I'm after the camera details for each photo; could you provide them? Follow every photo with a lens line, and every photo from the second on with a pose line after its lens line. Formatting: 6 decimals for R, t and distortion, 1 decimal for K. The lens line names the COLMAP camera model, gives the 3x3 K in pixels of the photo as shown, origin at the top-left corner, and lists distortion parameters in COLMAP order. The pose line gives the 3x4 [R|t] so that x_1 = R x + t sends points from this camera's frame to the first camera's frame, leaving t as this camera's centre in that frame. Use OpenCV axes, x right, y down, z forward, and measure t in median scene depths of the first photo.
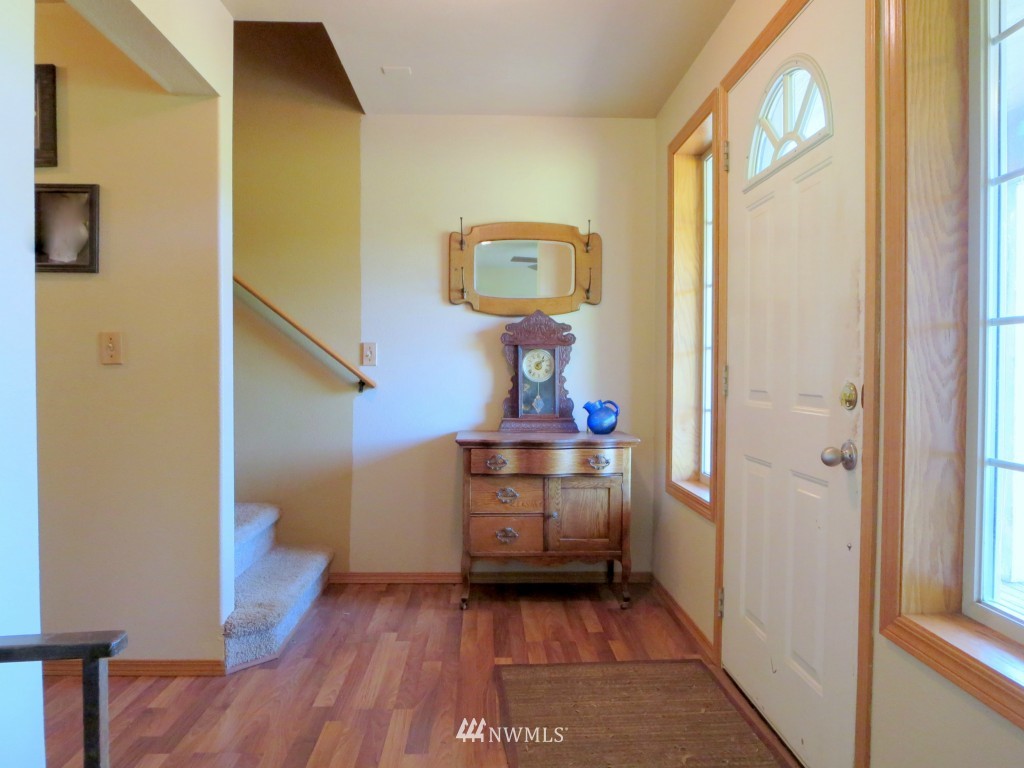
lens RADIAL K [[740.7, 0, 512.0], [0, 740.7, 384.0], [0, 0, 1]] dist [-0.024232, -0.001403]
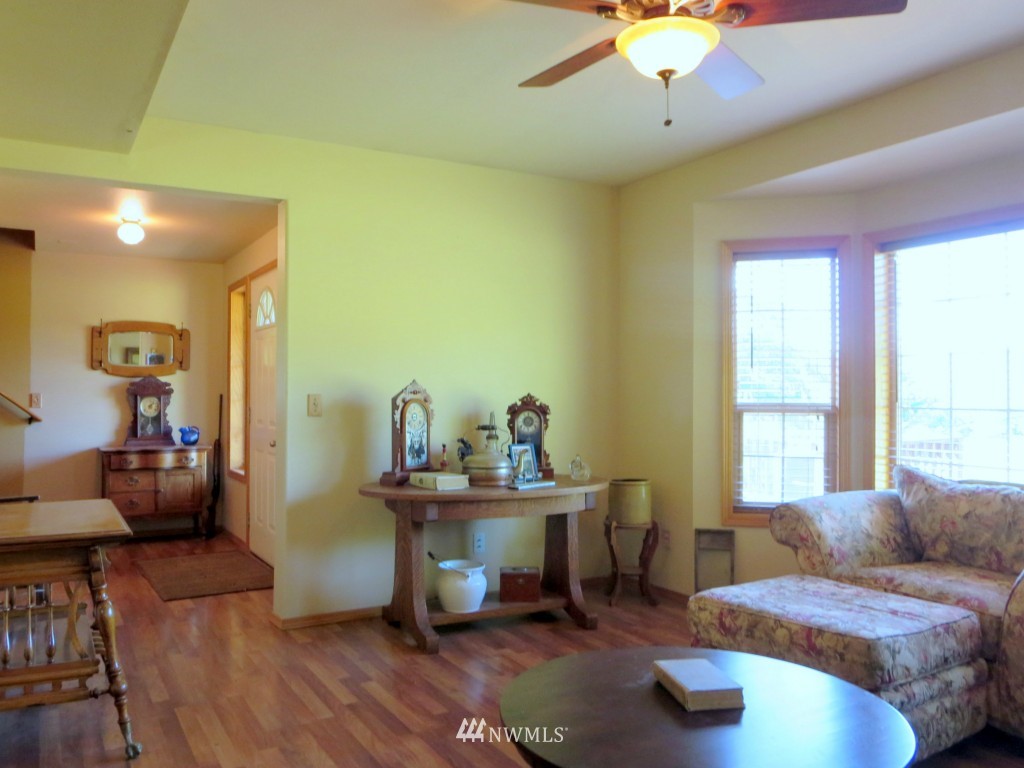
lens RADIAL K [[790.3, 0, 512.0], [0, 790.3, 384.0], [0, 0, 1]] dist [-0.029541, -0.003000]
pose [[0.875601, 0.004879, 0.483010, -0.108899], [0.011059, 0.999484, -0.030144, -0.013539], [-0.482908, 0.031735, 0.875096, -0.989950]]
